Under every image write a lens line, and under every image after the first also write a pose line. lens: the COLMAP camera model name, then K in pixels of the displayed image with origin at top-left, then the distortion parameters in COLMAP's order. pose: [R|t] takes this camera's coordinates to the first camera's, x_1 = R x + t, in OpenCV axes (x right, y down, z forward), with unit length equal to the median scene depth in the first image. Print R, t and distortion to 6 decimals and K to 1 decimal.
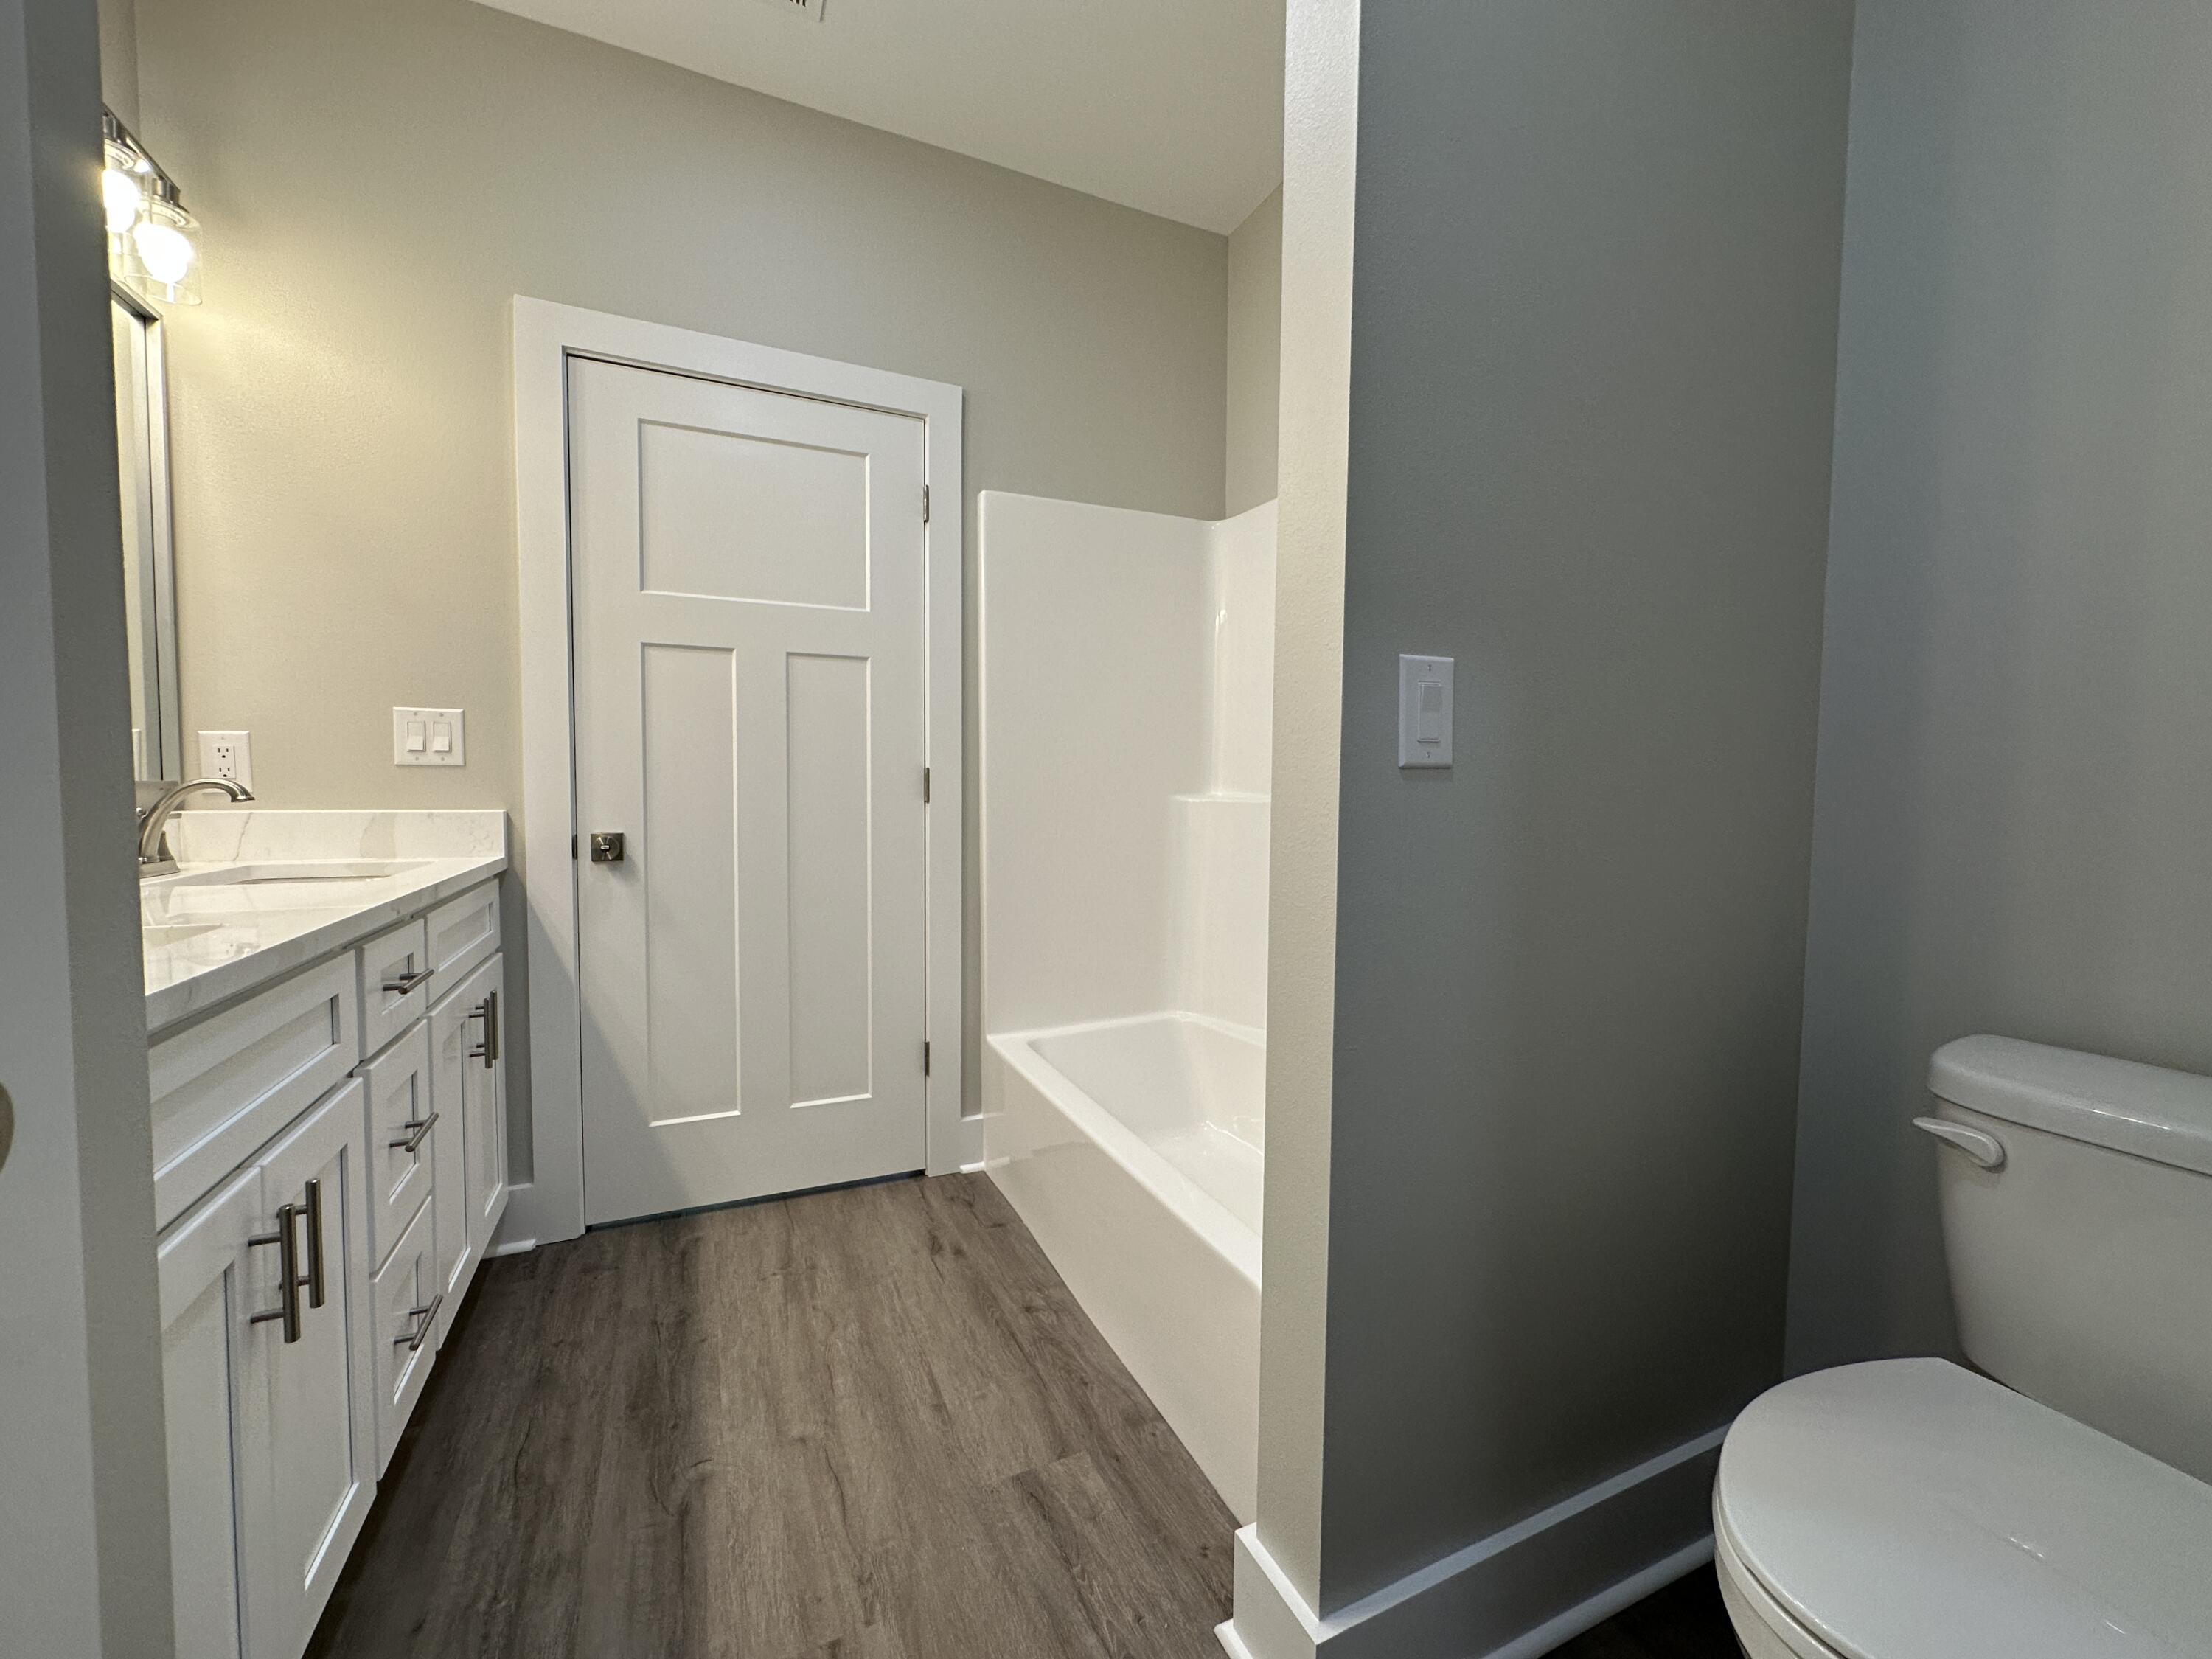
lens RADIAL K [[883.8, 0, 1105.3], [0, 883.8, 828.1], [0, 0, 1]] dist [-0.001657, 0.000288]
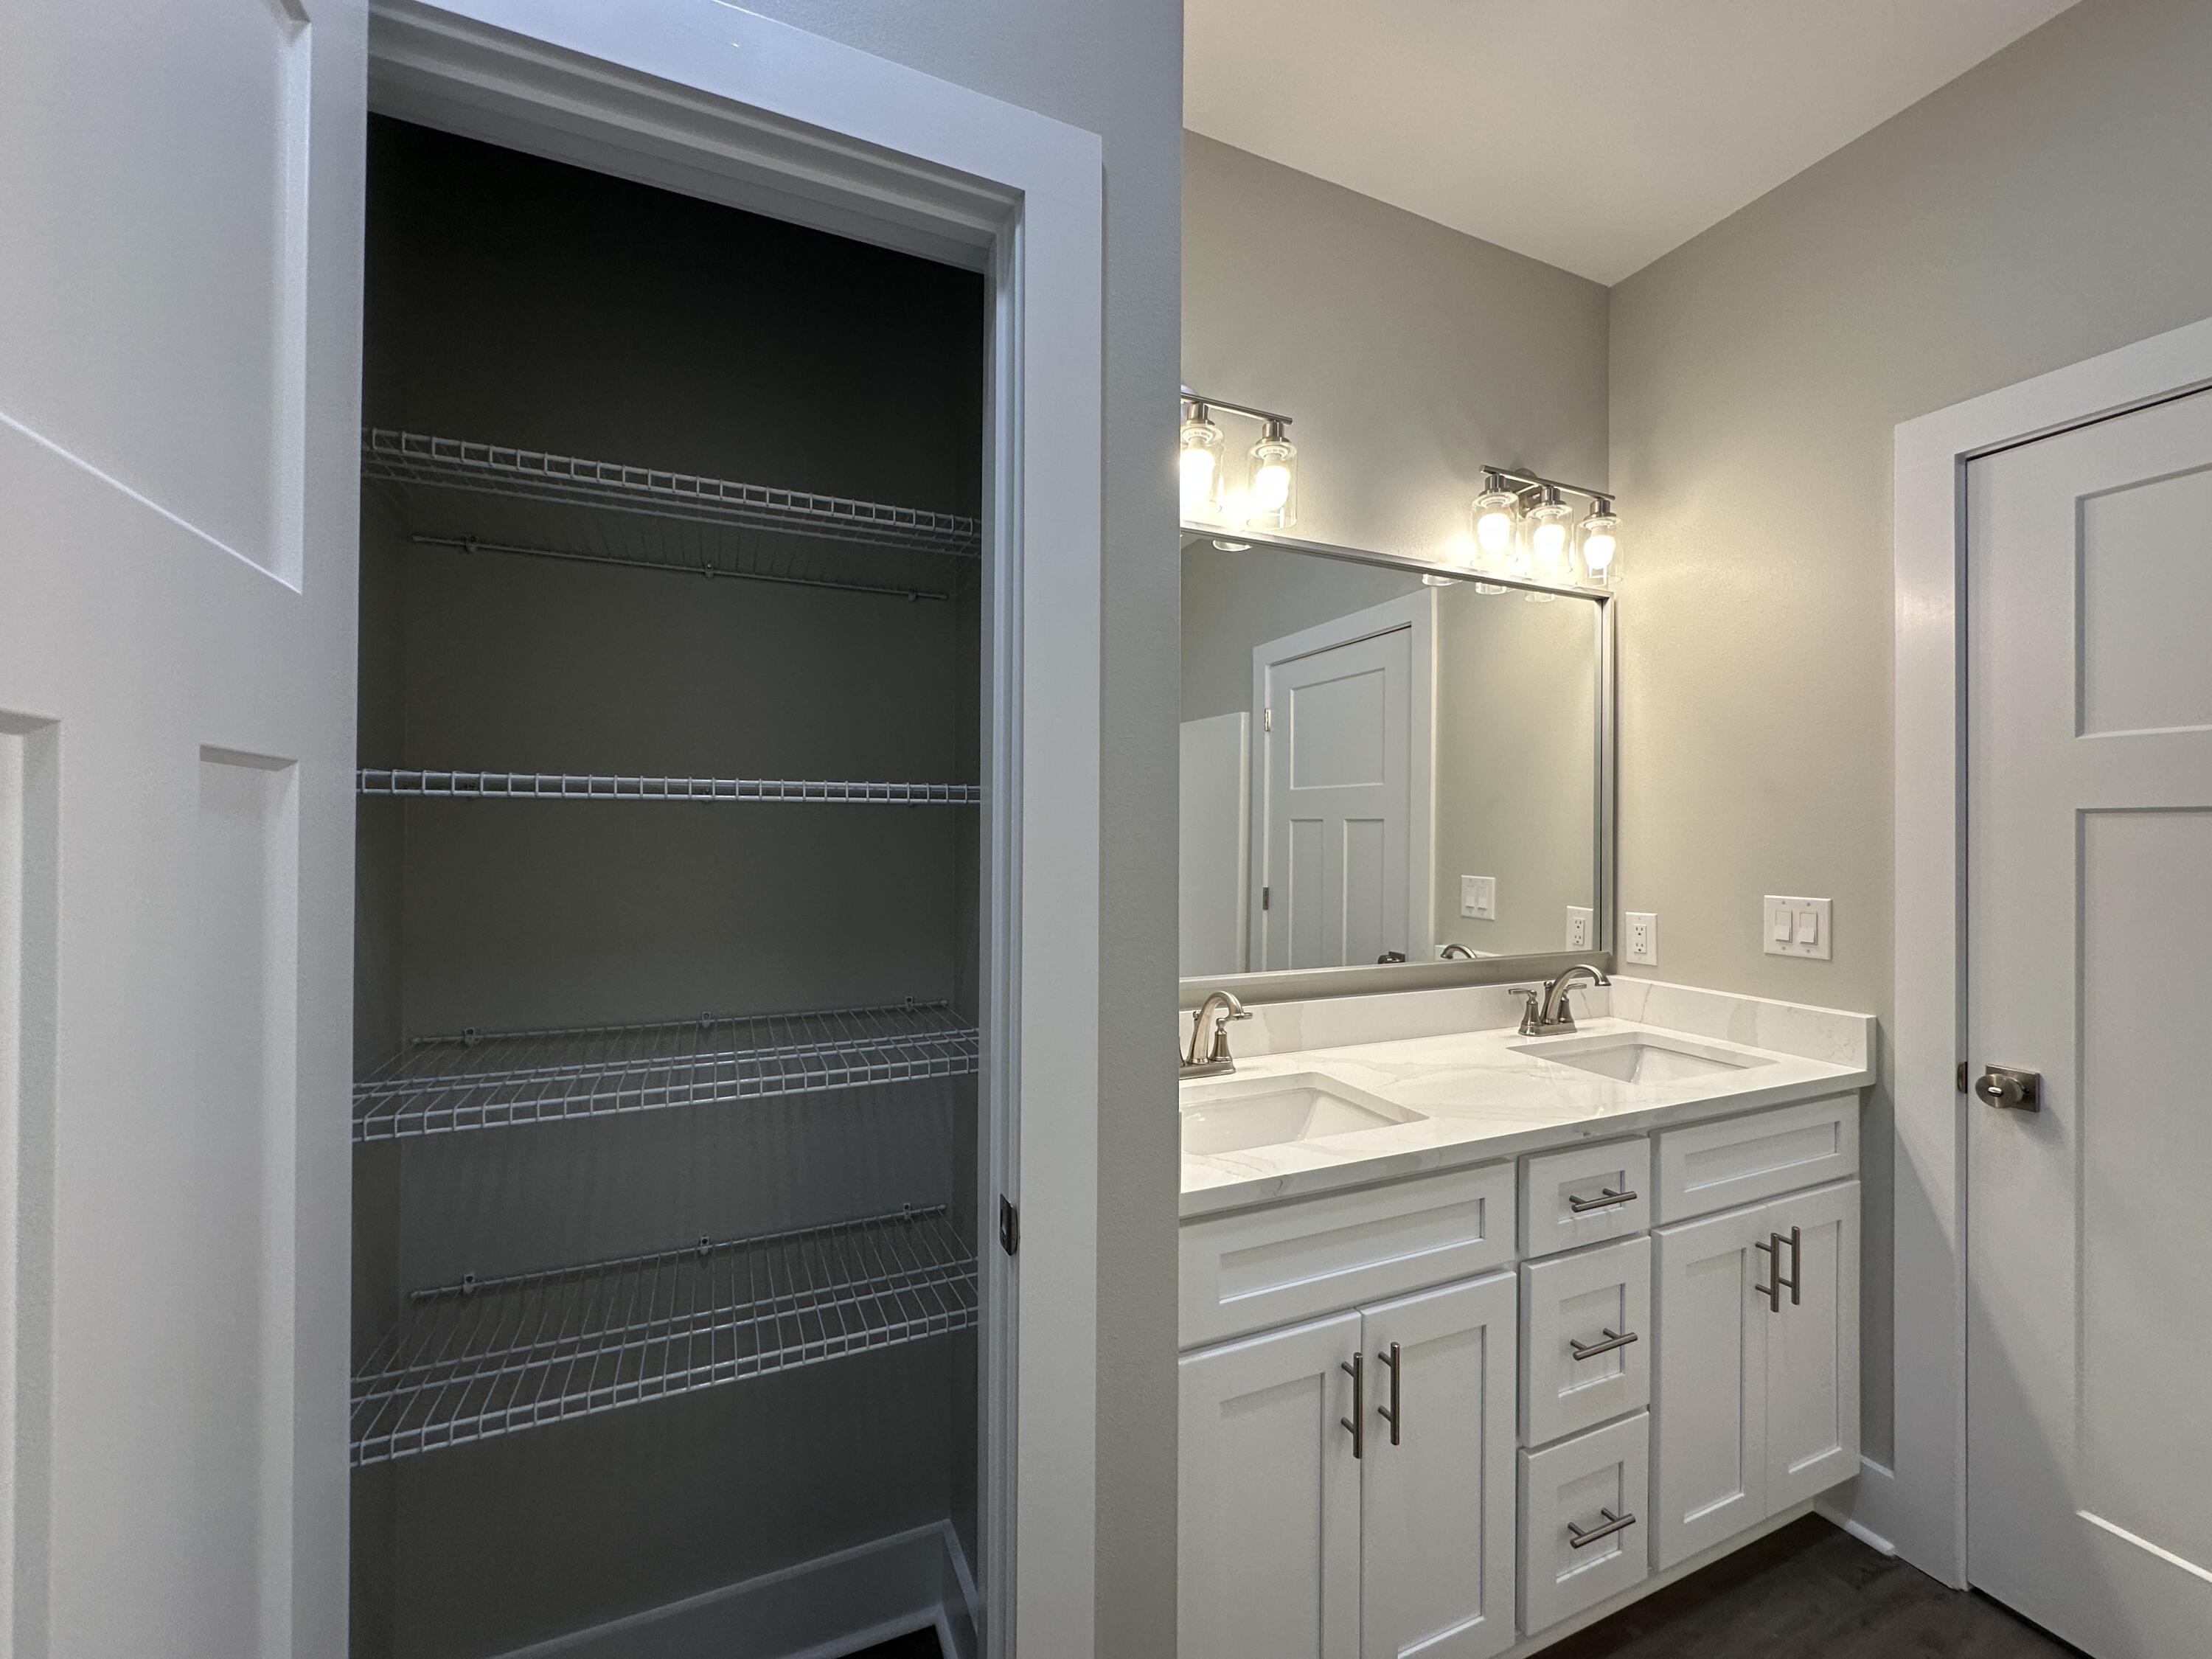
lens RADIAL K [[882.4, 0, 1103.2], [0, 882.4, 828.5], [0, 0, 1]] dist [0.001830, 0.000413]
pose [[-0.025772, -0.013759, -0.999573, 0.212805], [-0.050553, 0.998644, -0.012443, -0.159119], [0.998389, 0.050210, -0.026433, 0.267338]]
